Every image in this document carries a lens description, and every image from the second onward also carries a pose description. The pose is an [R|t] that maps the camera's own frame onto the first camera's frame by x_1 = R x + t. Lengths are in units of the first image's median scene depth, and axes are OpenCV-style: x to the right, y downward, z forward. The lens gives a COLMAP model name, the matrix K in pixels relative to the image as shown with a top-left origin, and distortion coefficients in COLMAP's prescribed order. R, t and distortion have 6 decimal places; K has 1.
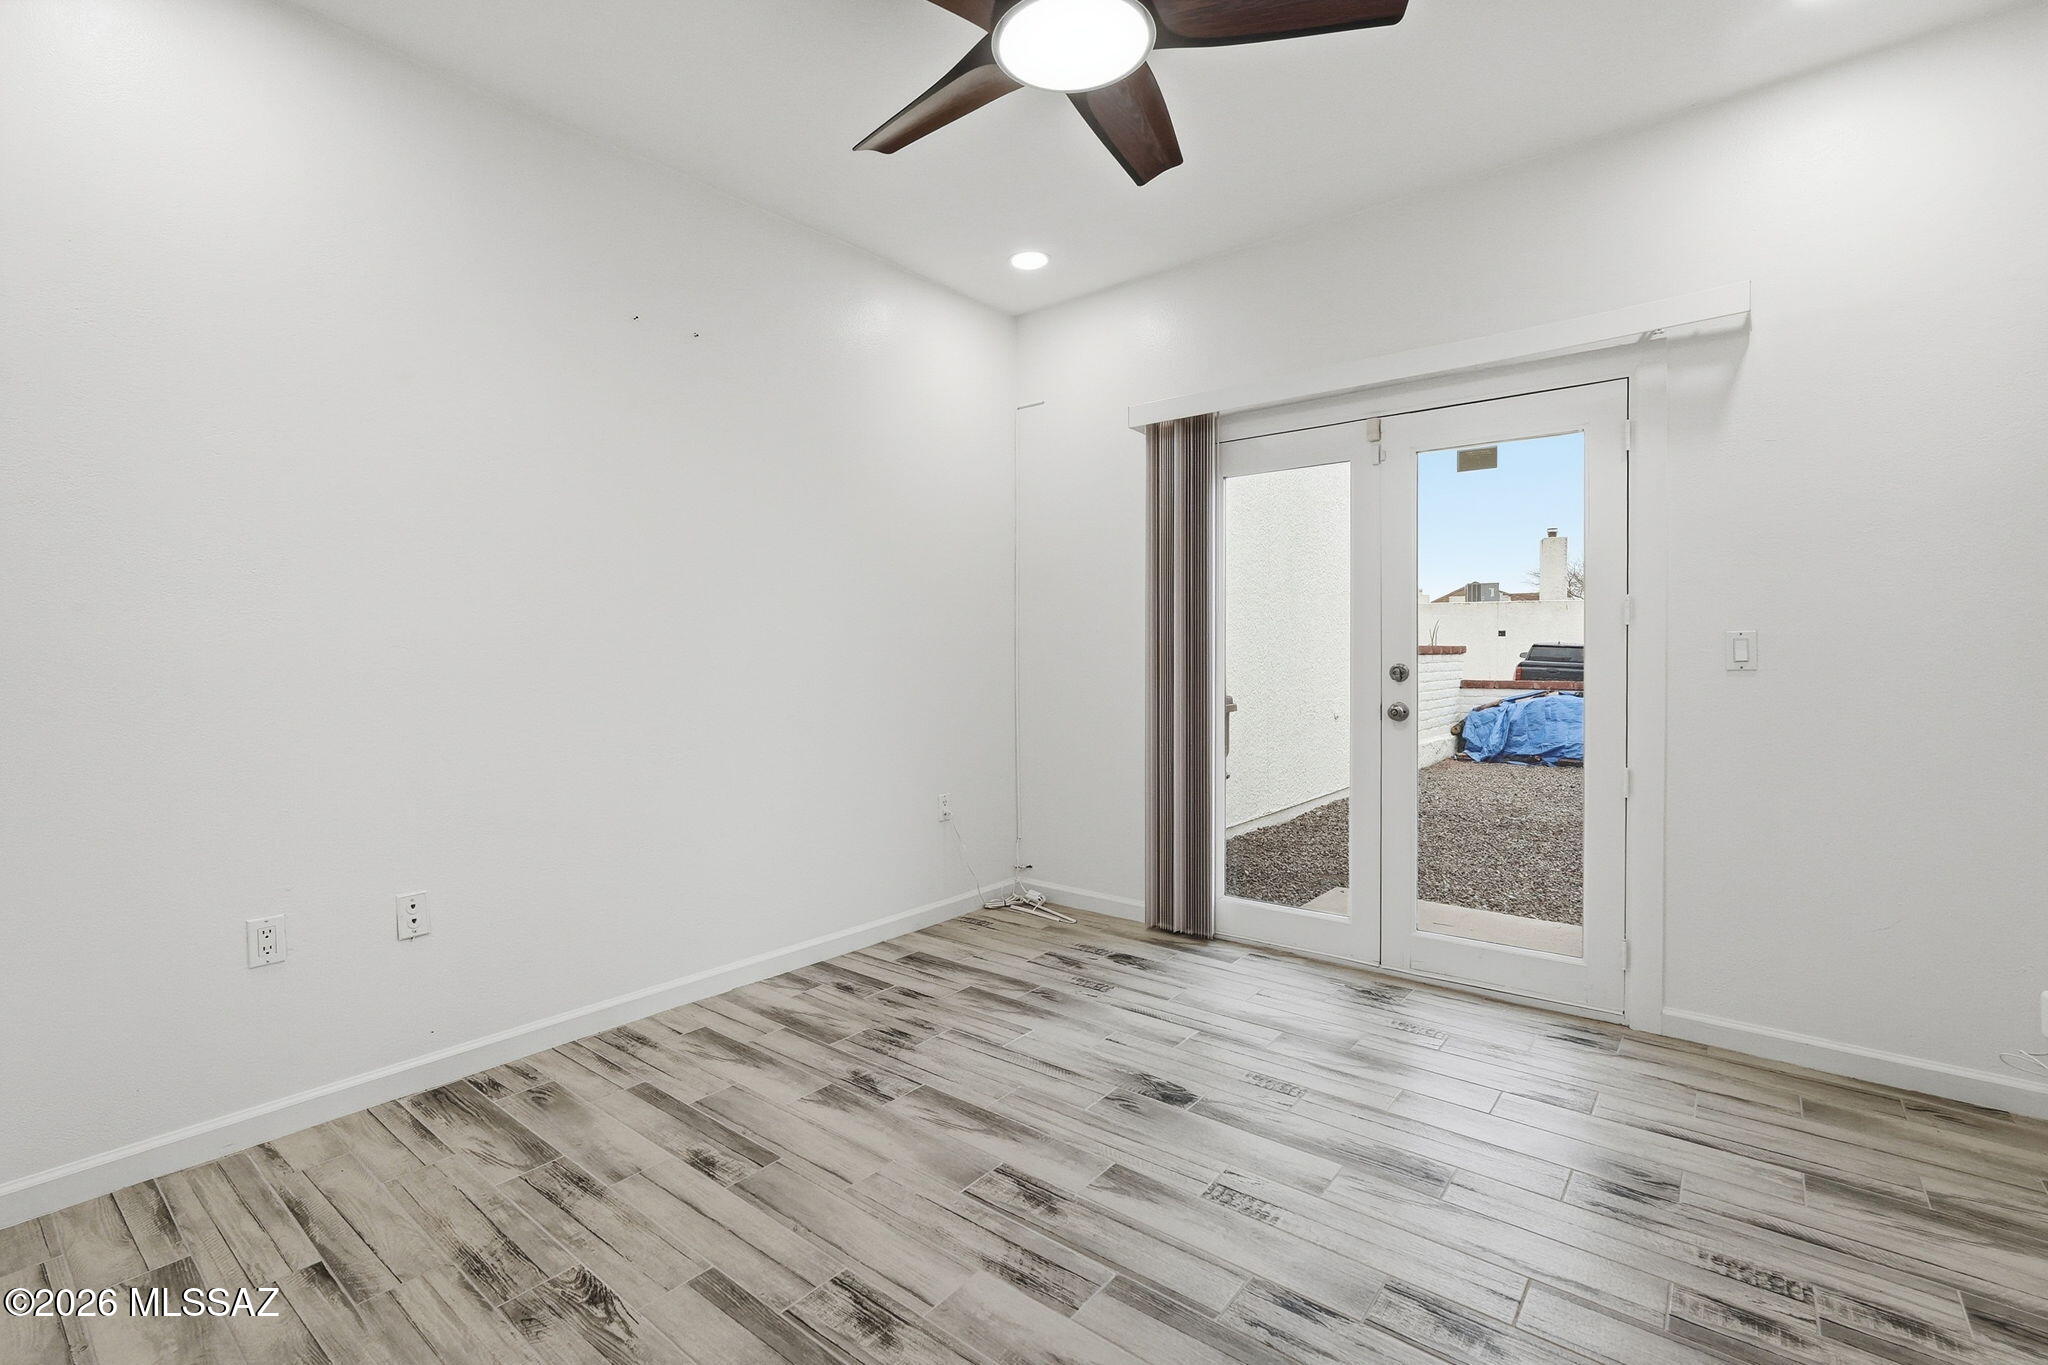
lens RADIAL K [[907.6, 0, 1025.9], [0, 907.6, 678.0], [0, 0, 1]] dist [-0.013271, 0.008144]
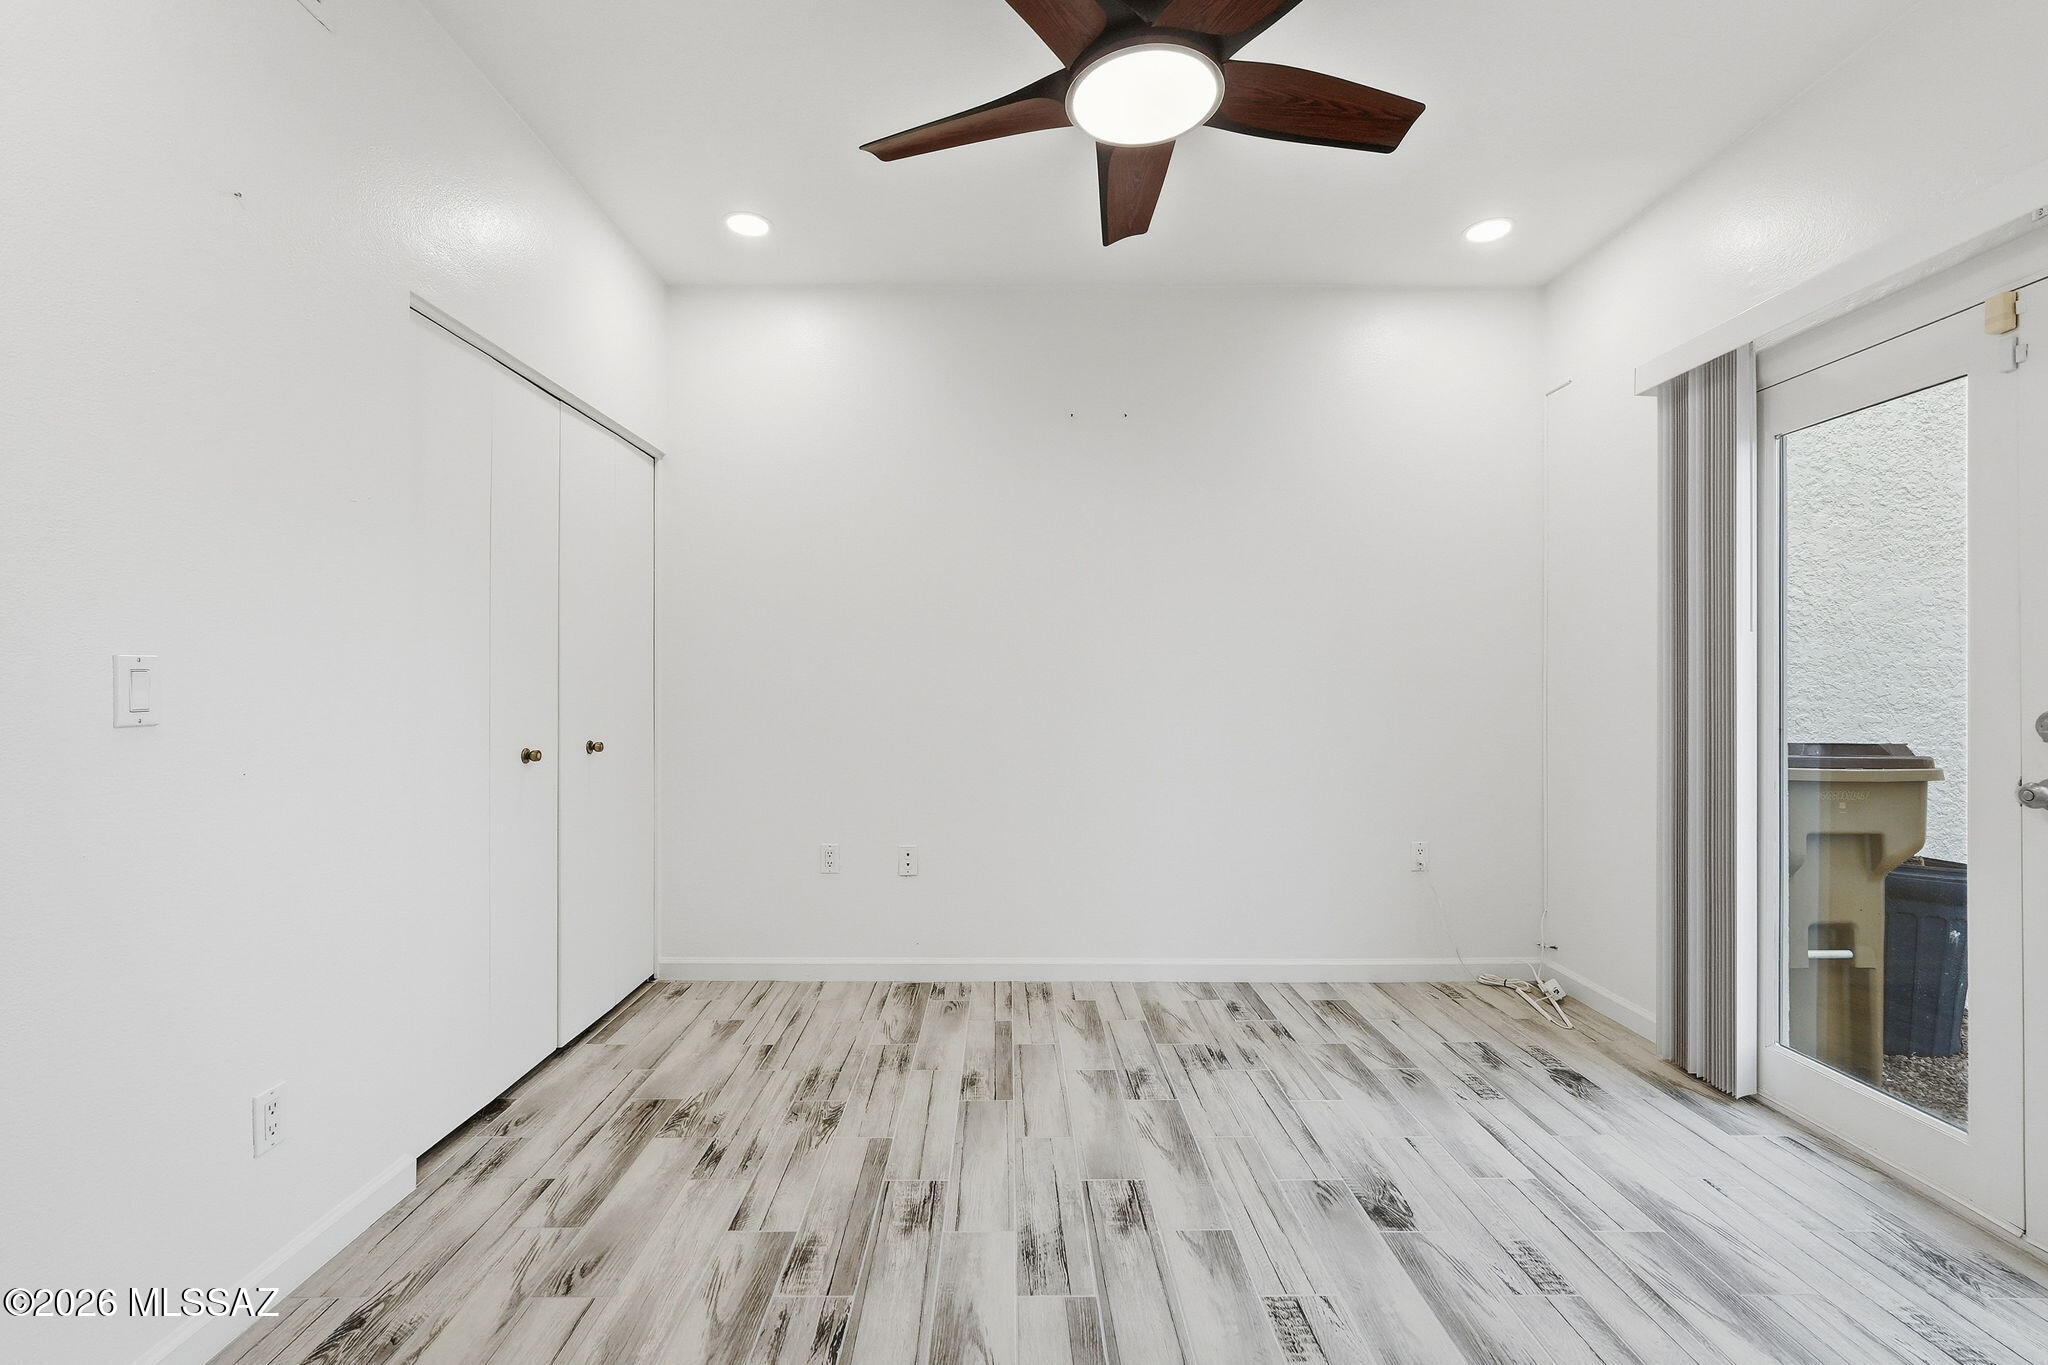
lens RADIAL K [[907.6, 0, 1025.9], [0, 907.6, 678.0], [0, 0, 1]] dist [-0.013271, 0.008144]
pose [[0.641149, 0.000206, -0.767416, 0.509092], [-0.026294, 0.999419, -0.021700, -0.007764], [0.766966, 0.034092, 0.640782, 0.161387]]
